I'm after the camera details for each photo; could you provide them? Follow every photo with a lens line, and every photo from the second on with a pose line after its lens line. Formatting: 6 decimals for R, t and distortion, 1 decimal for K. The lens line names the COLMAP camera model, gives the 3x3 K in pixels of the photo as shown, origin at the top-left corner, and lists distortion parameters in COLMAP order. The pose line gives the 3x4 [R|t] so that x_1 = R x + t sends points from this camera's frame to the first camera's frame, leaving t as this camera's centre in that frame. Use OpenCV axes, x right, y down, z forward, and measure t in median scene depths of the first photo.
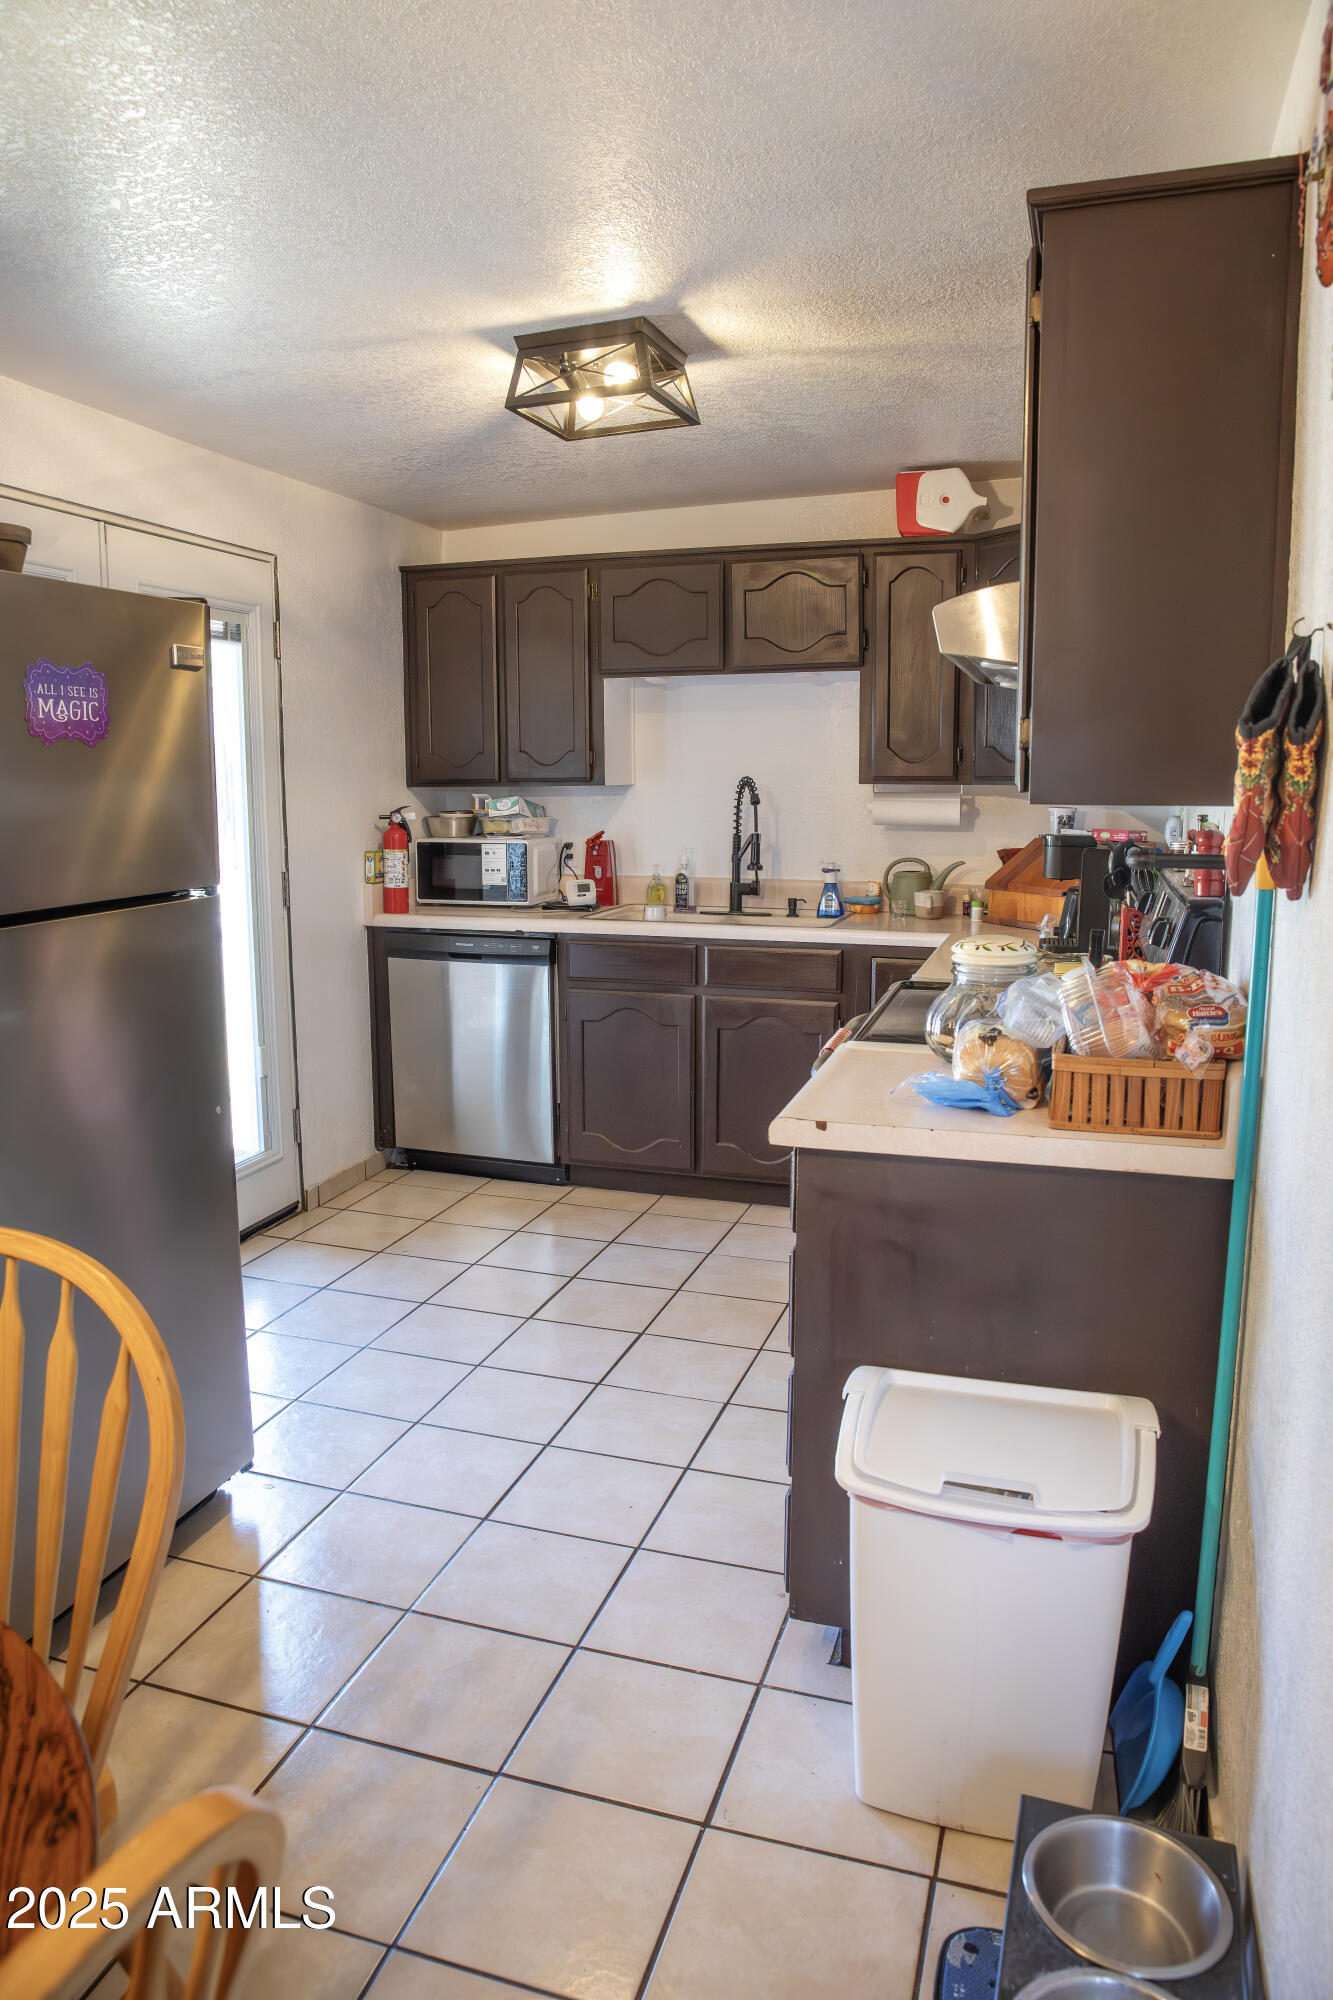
lens RADIAL K [[1360.1, 0, 661.7], [0, 1360.1, 1001.9], [0, 0, 1]] dist [-0.111642, 0.084339]
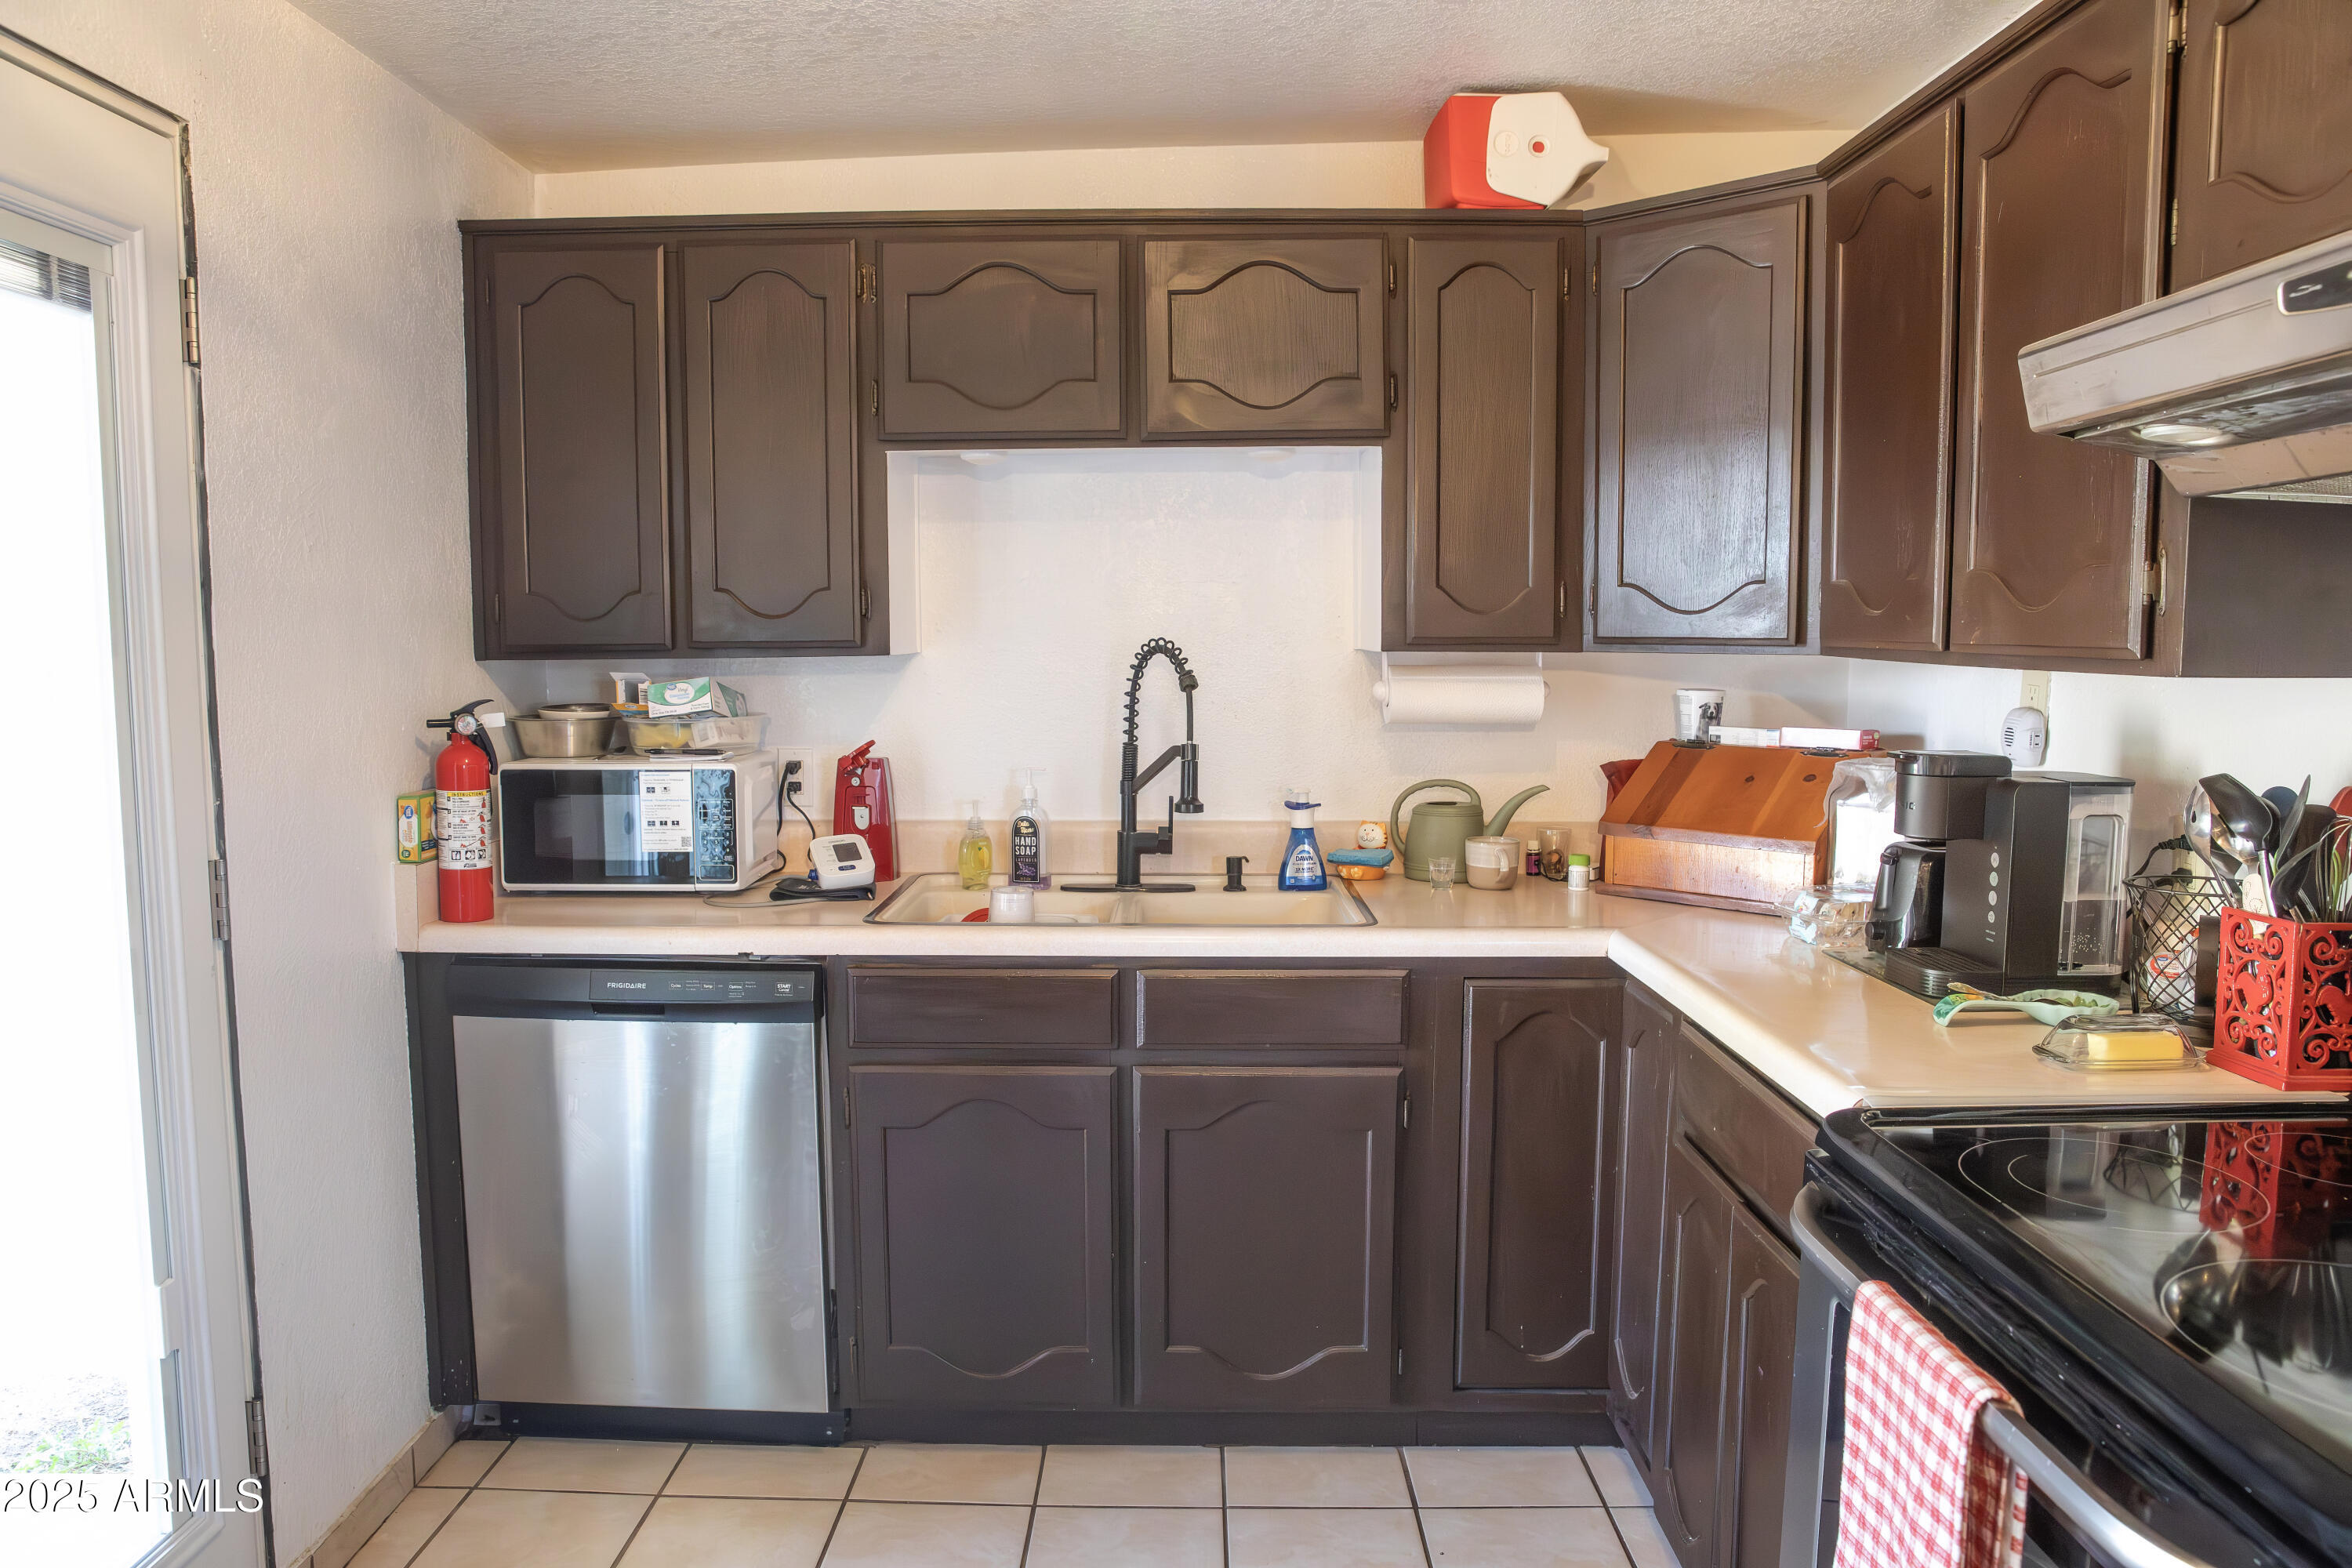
lens RADIAL K [[1599.4, 0, 1182.9], [0, 1599.4, 785.1], [0, 0, 1]] dist [-0.111642, 0.084339]
pose [[0.953814, -0.027106, 0.299171, -0.119988], [0.048146, 0.996840, -0.063184, -0.066963], [-0.296513, 0.074670, 0.952105, 0.393919]]
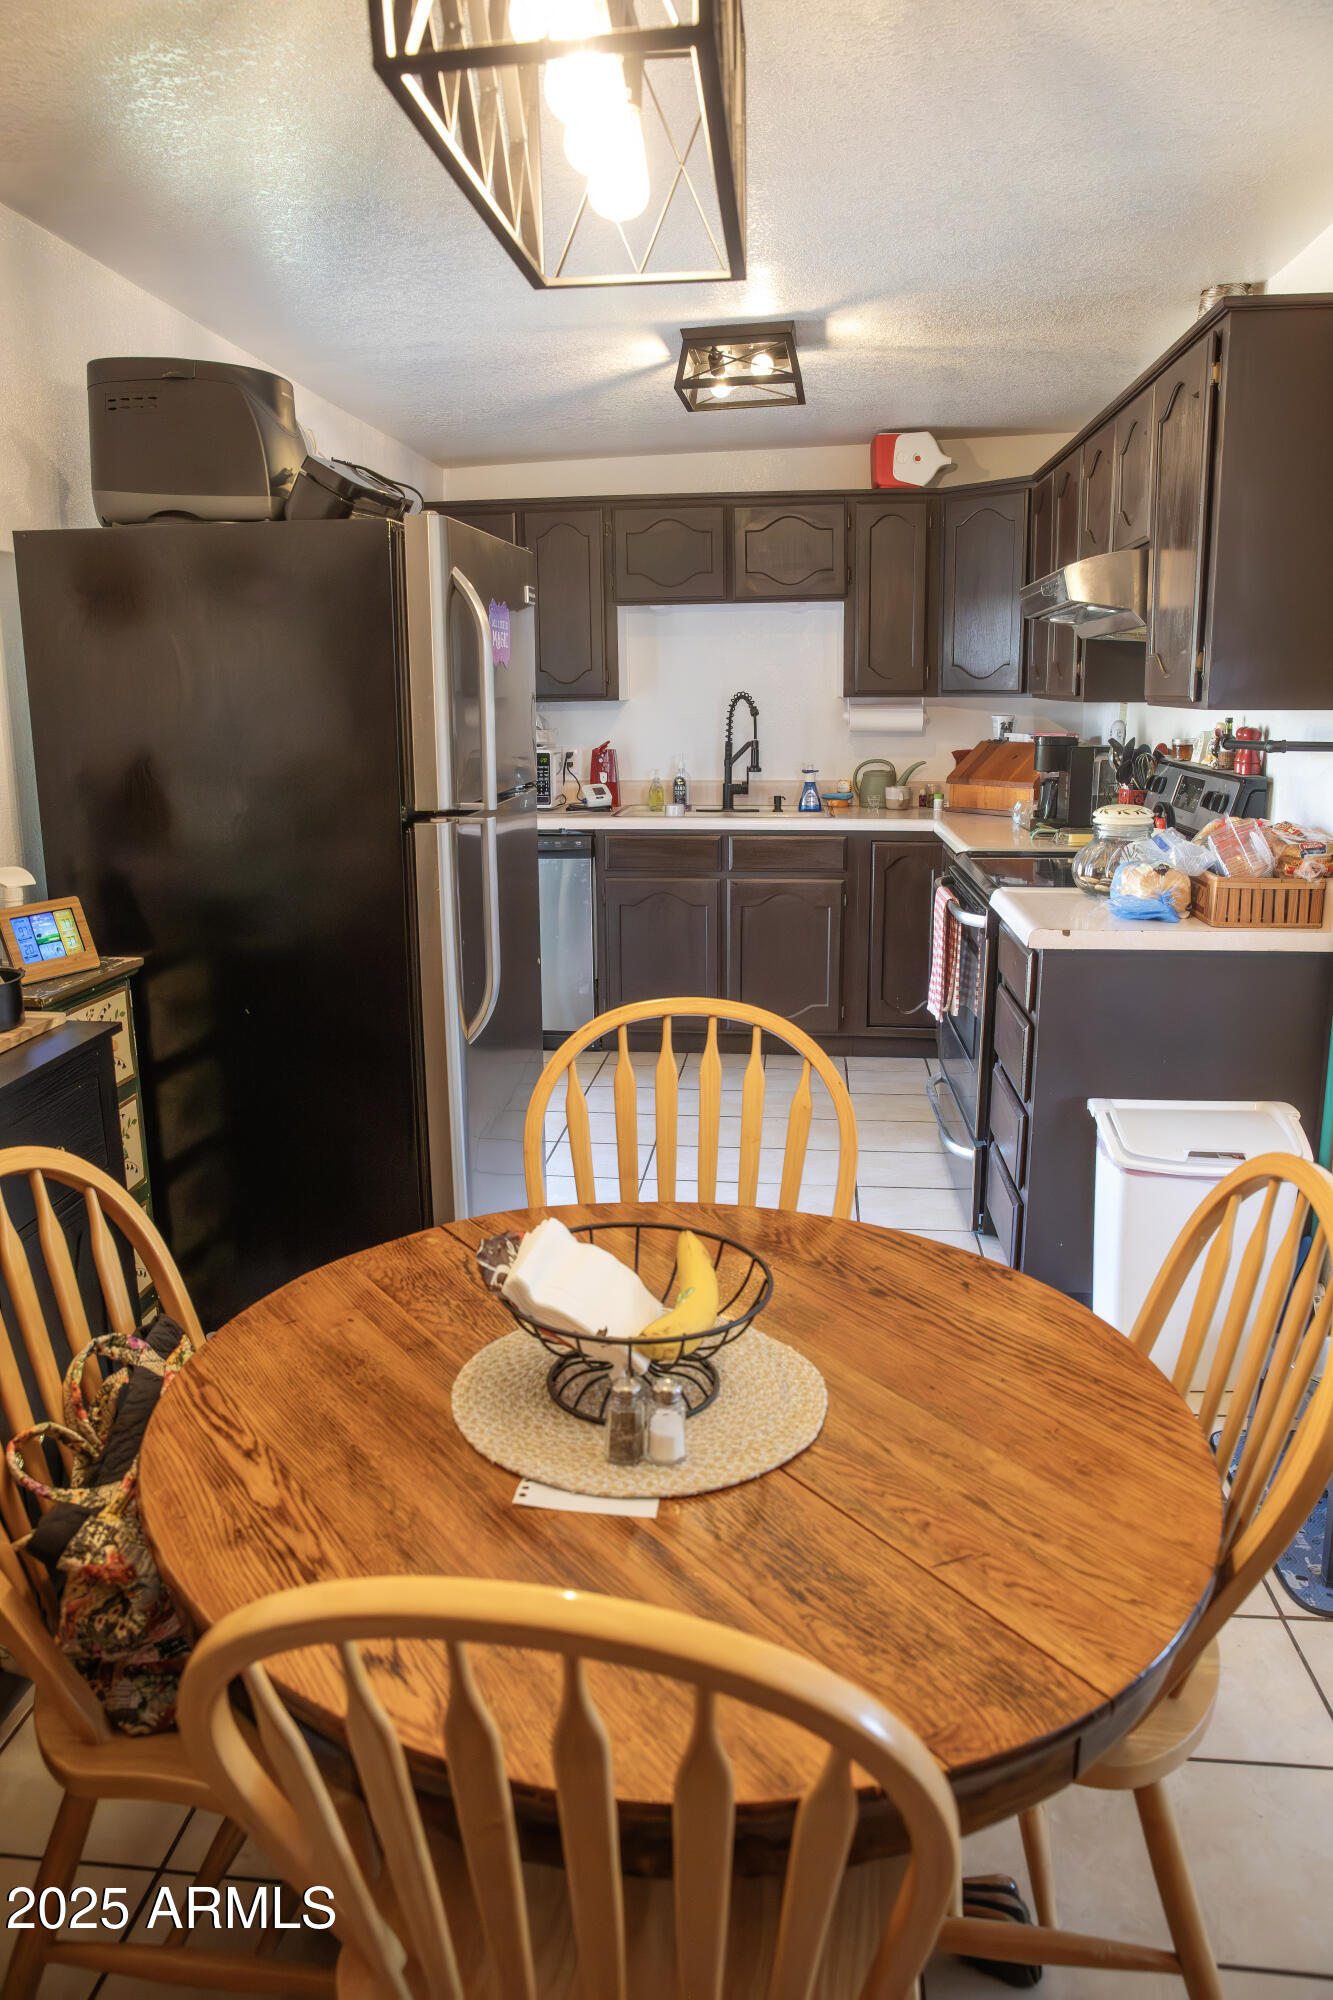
lens RADIAL K [[1360.1, 0, 661.7], [0, 1360.1, 1001.9], [0, 0, 1]] dist [-0.111642, 0.084339]
pose [[0.978885, -0.053856, 0.197192, -0.247827], [0.041937, 0.997060, 0.064131, 0.022360], [-0.200066, -0.054508, 0.978265, -0.138619]]
